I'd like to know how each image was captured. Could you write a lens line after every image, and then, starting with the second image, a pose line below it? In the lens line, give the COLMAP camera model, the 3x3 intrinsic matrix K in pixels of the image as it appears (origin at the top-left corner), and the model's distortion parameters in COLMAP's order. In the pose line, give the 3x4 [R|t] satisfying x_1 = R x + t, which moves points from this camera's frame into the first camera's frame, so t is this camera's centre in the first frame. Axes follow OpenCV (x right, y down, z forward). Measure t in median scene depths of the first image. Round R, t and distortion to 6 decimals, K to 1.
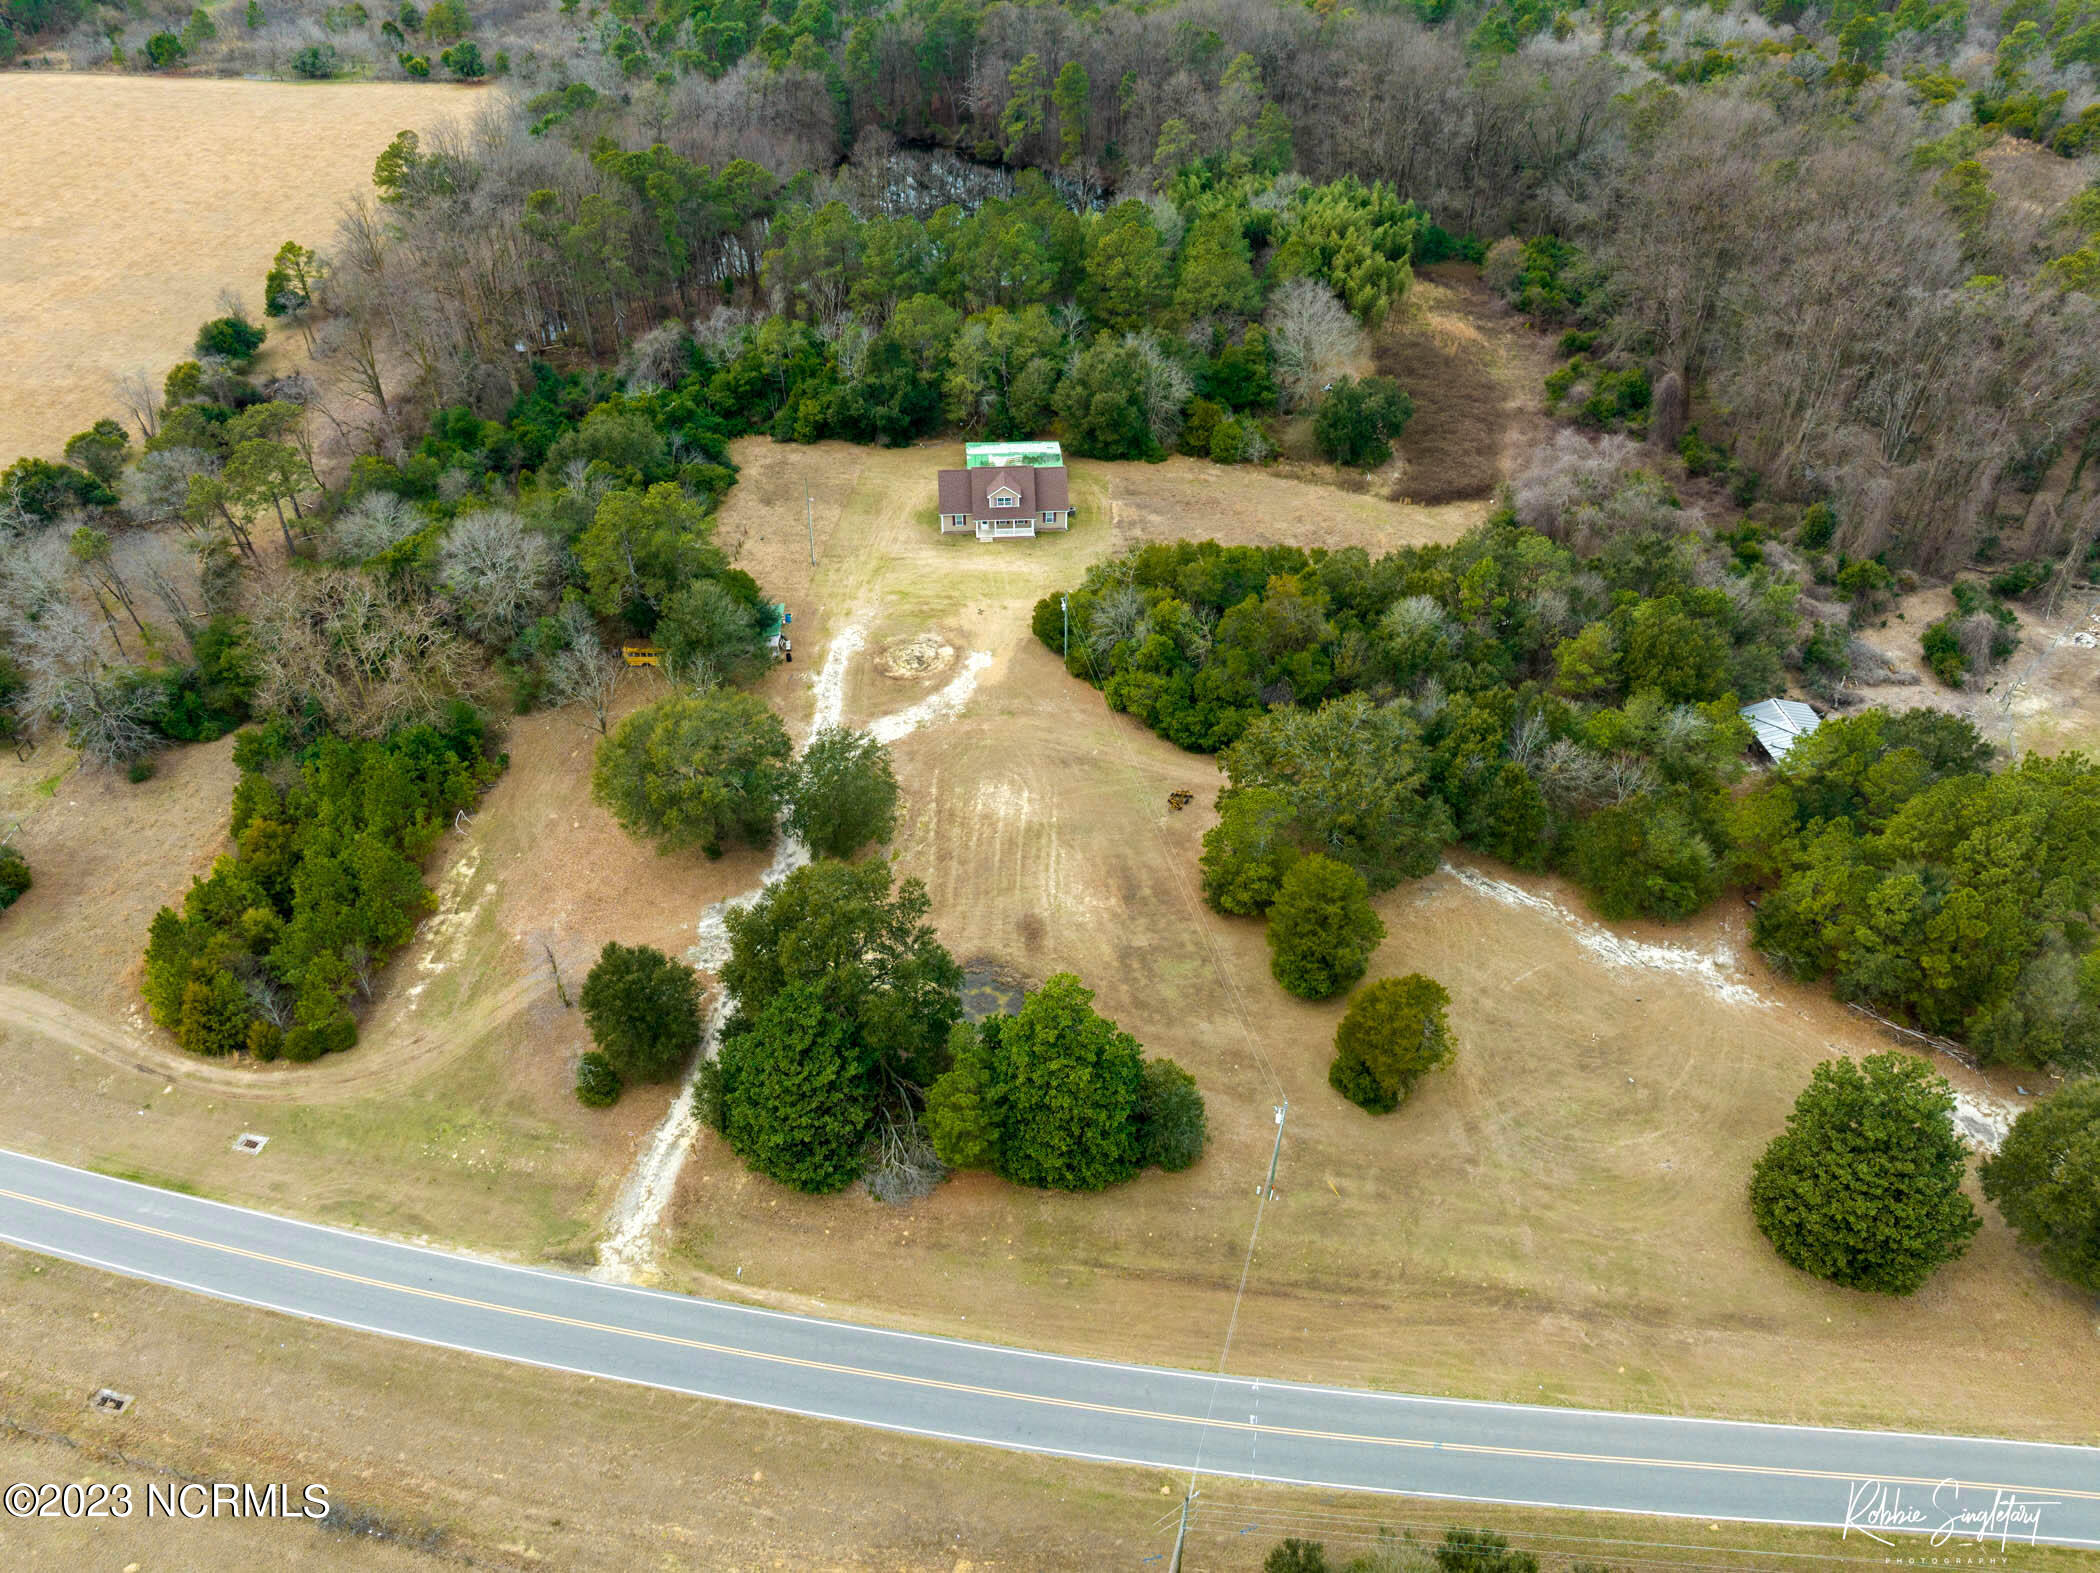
lens RADIAL K [[1508.7, 0, 1050.0], [0, 1508.7, 786.5], [0, 0, 1]] dist [-0.038846, 0.001363]
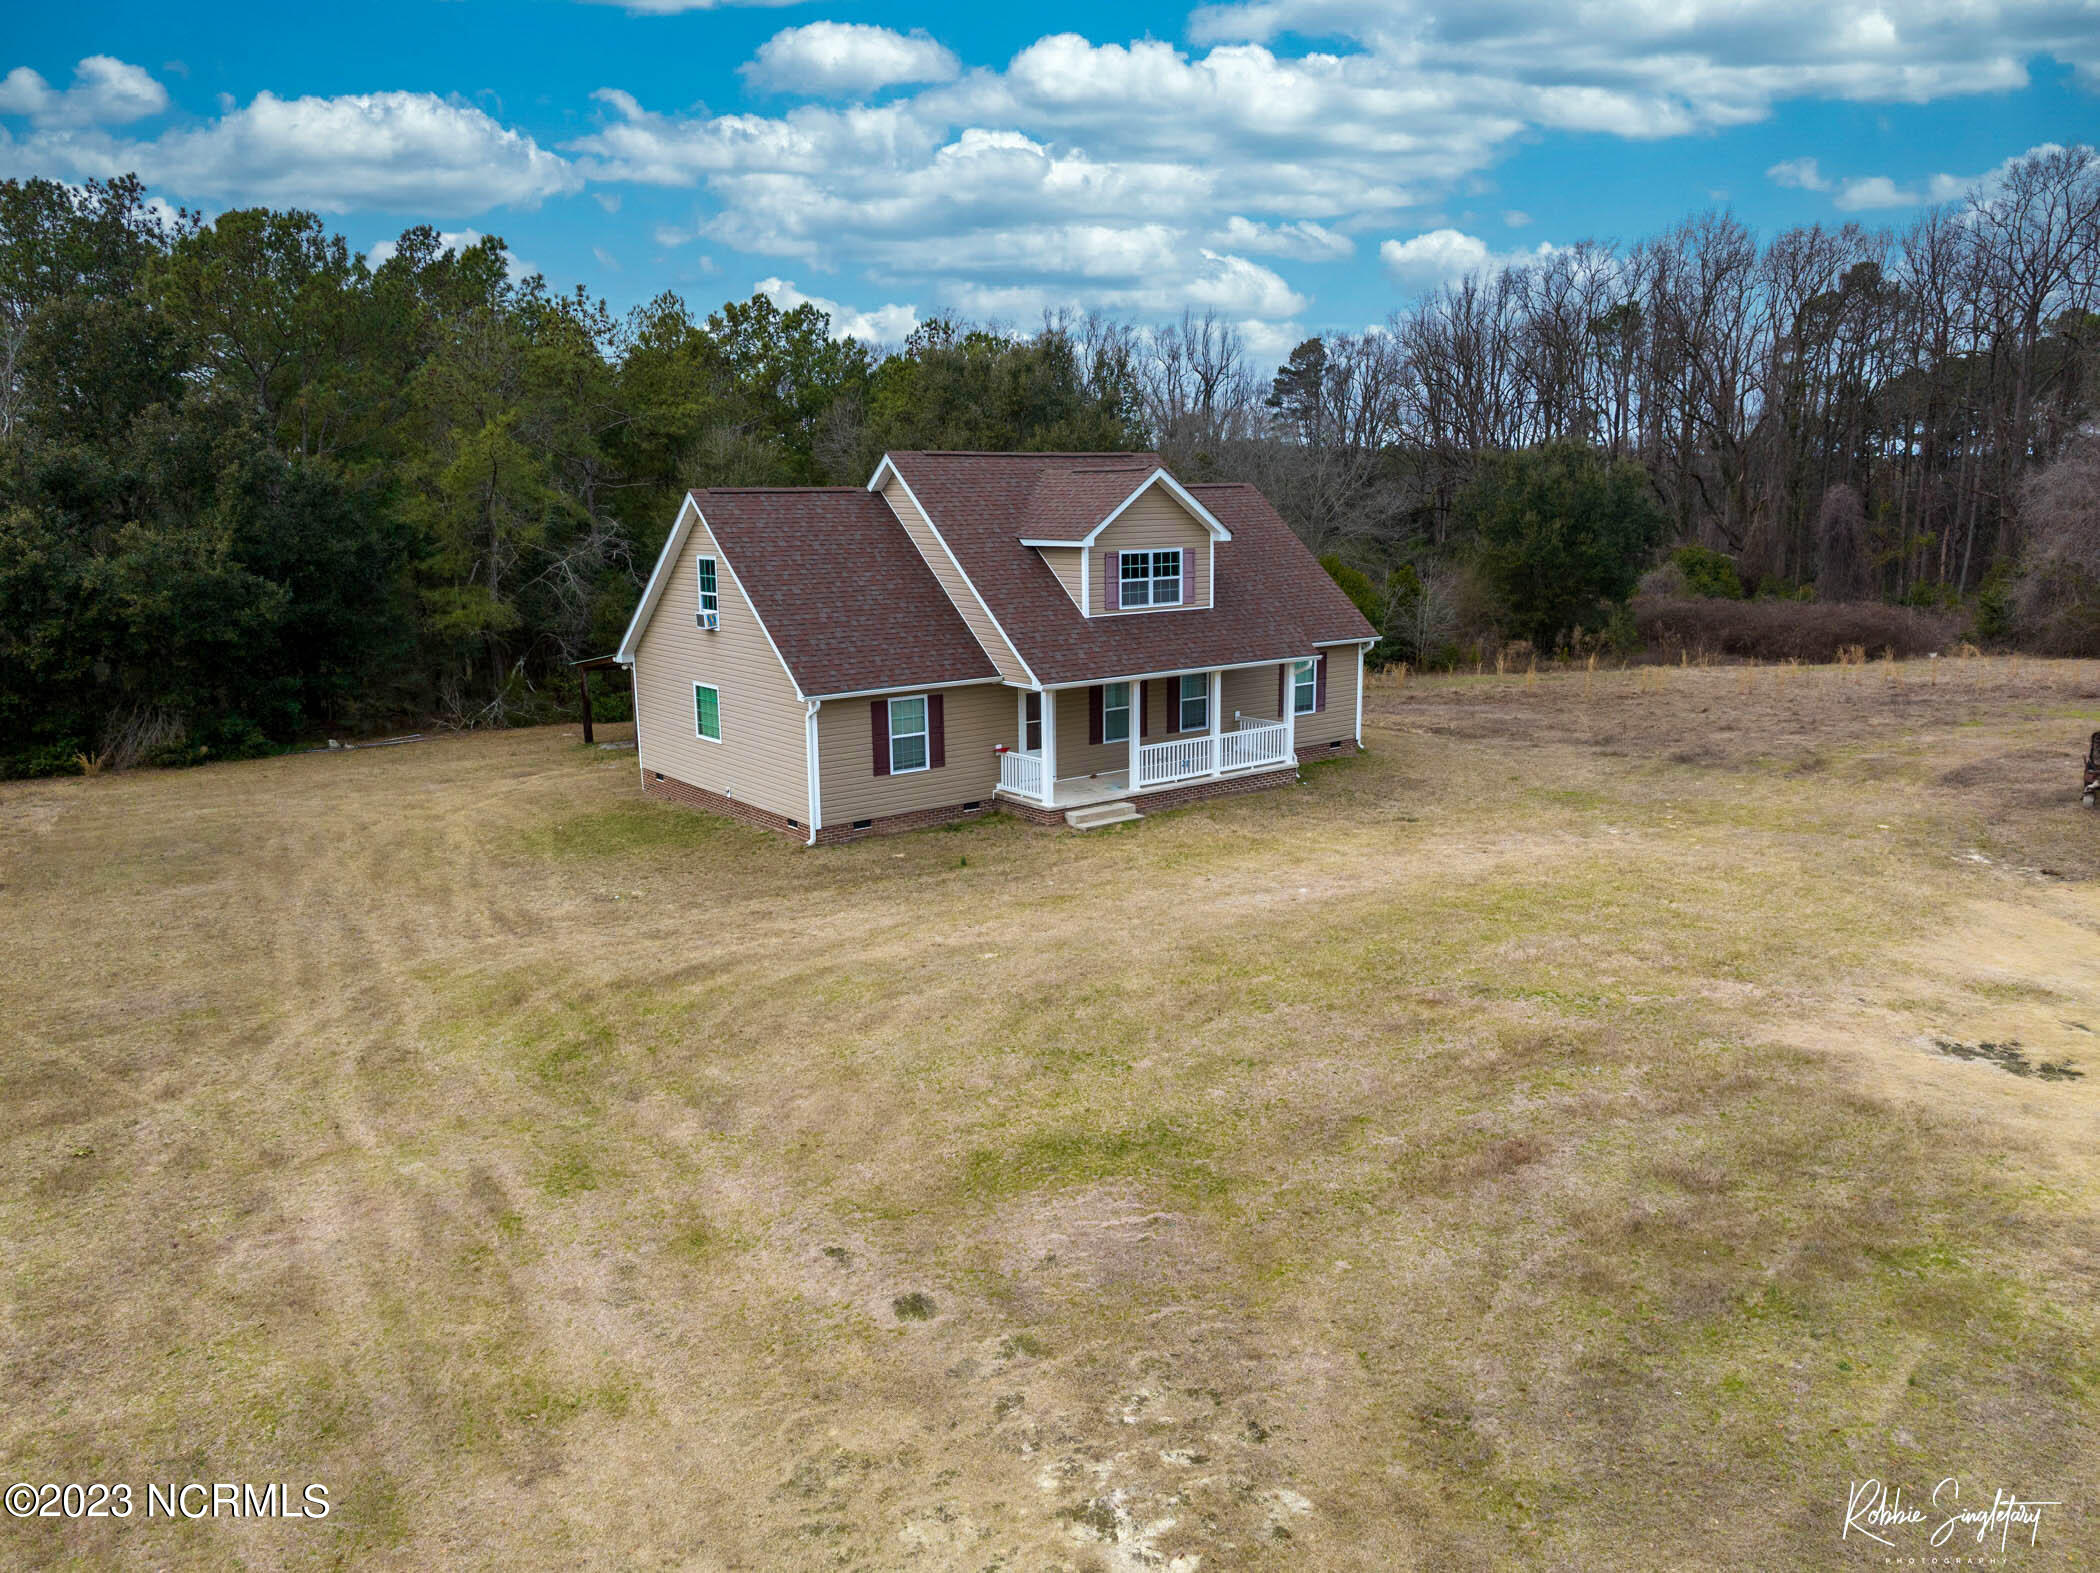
lens RADIAL K [[1486.6, 0, 1050.0], [0, 1486.6, 786.5], [0, 0, 1]] dist [-0.053819, 0.028750]
pose [[0.828352, -0.124941, 0.546098, -0.133107], [0.368283, 0.856010, -0.362787, -0.110950], [-0.422139, 0.501634, 0.755091, 0.880563]]
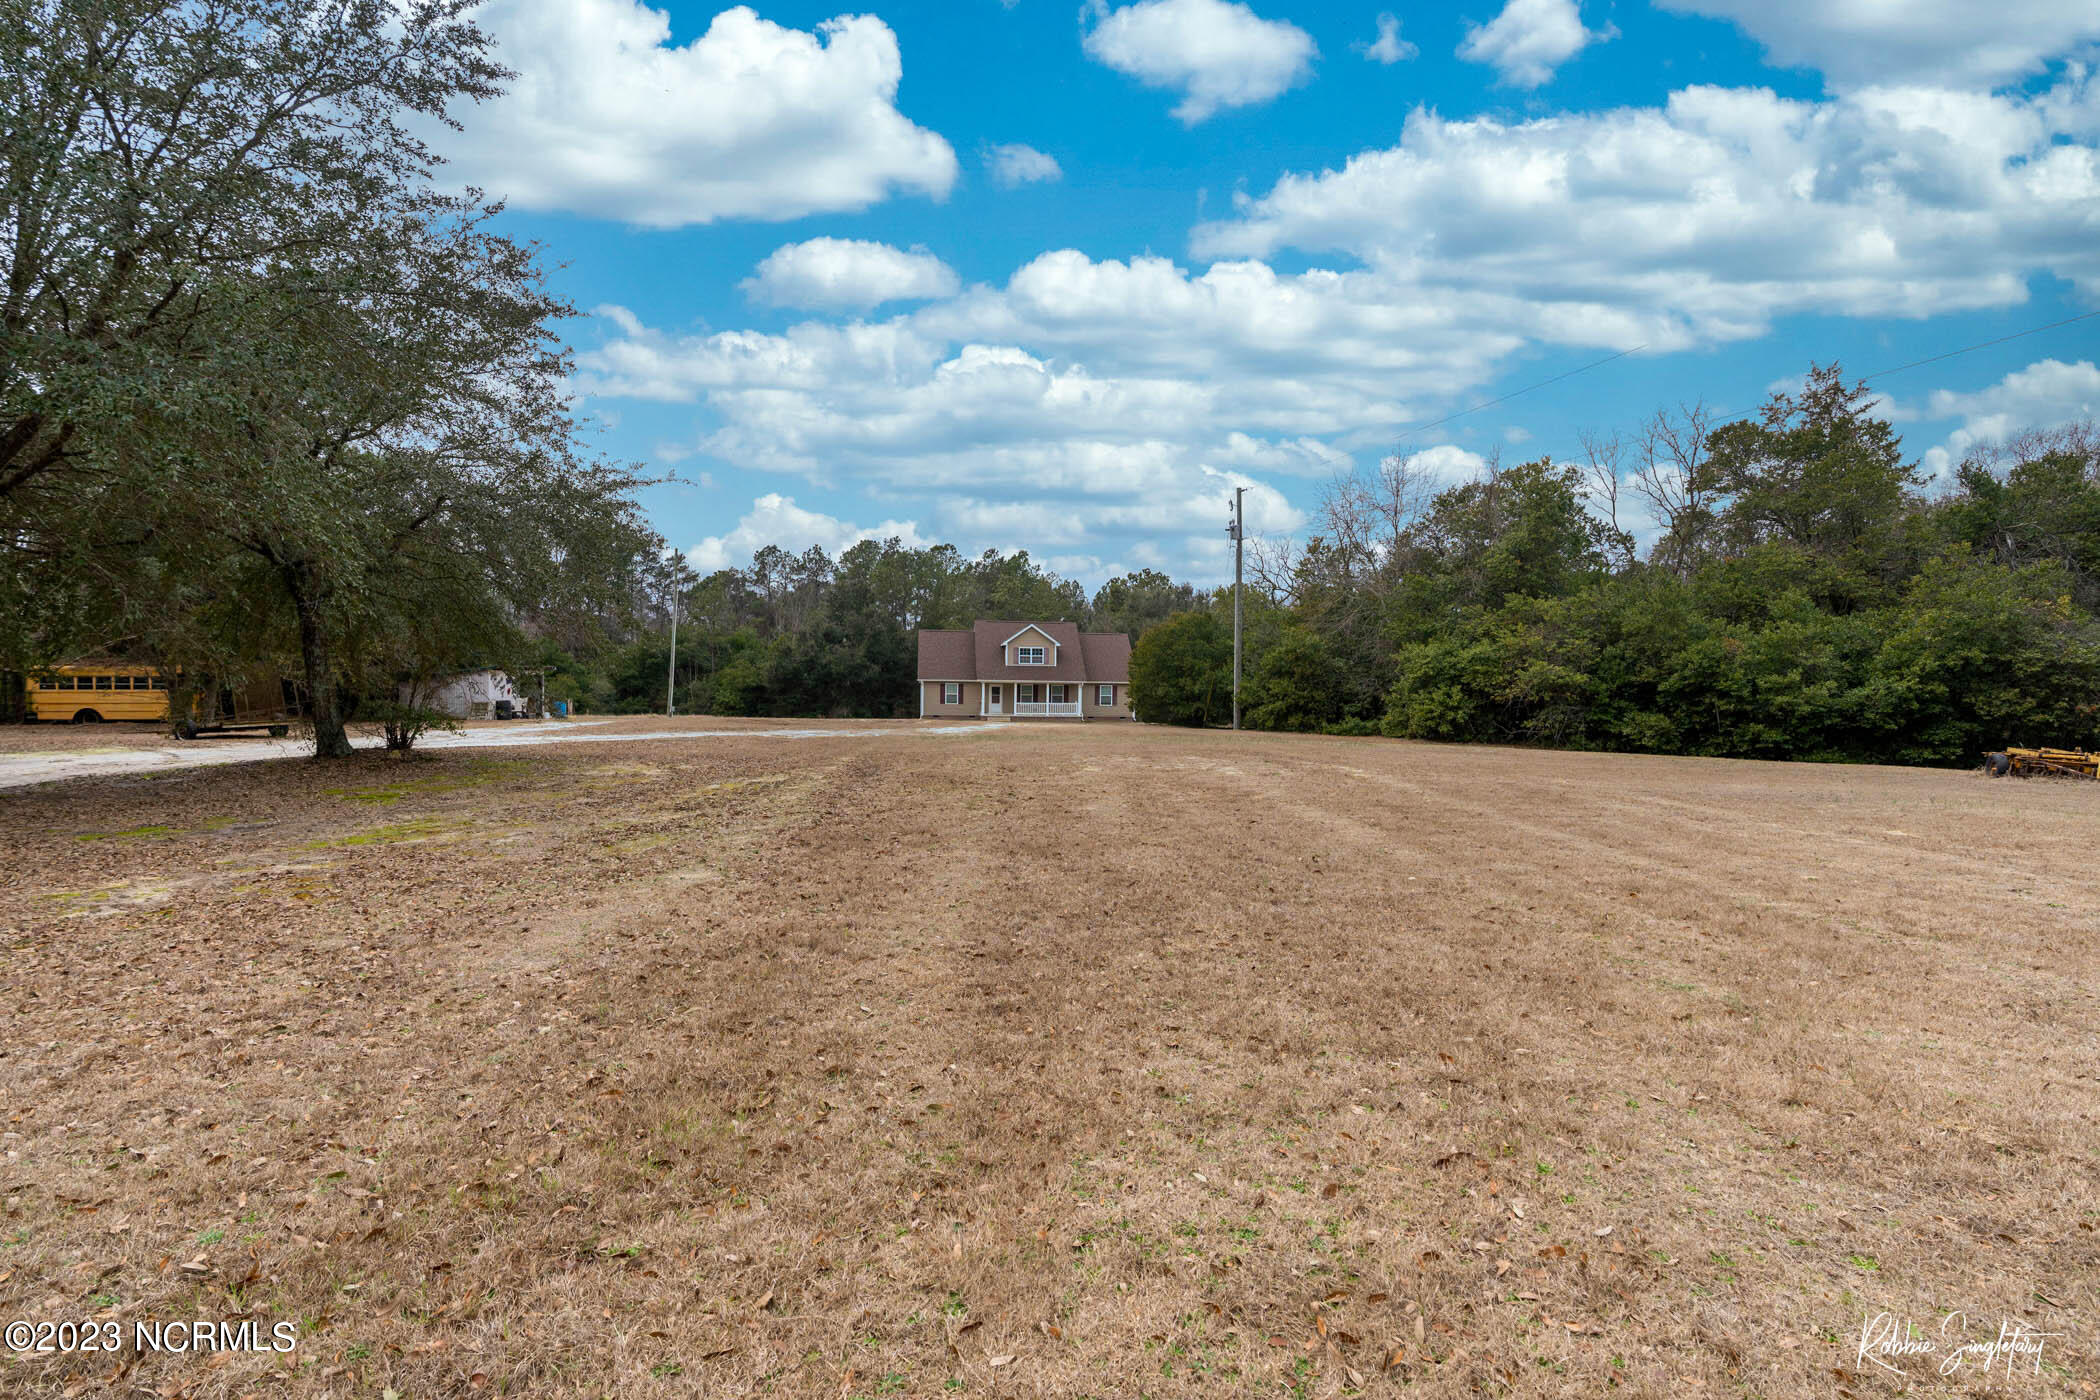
lens RADIAL K [[989.8, 0, 1050.0], [0, 989.8, 700.0], [0, 0, 1]] dist [0.001211, 0.000098]
pose [[0.998152, 0.006221, 0.060450, -0.045643], [0.032684, 0.783662, -0.620327, 0.060650], [-0.051232, 0.621156, 0.782010, 0.704508]]
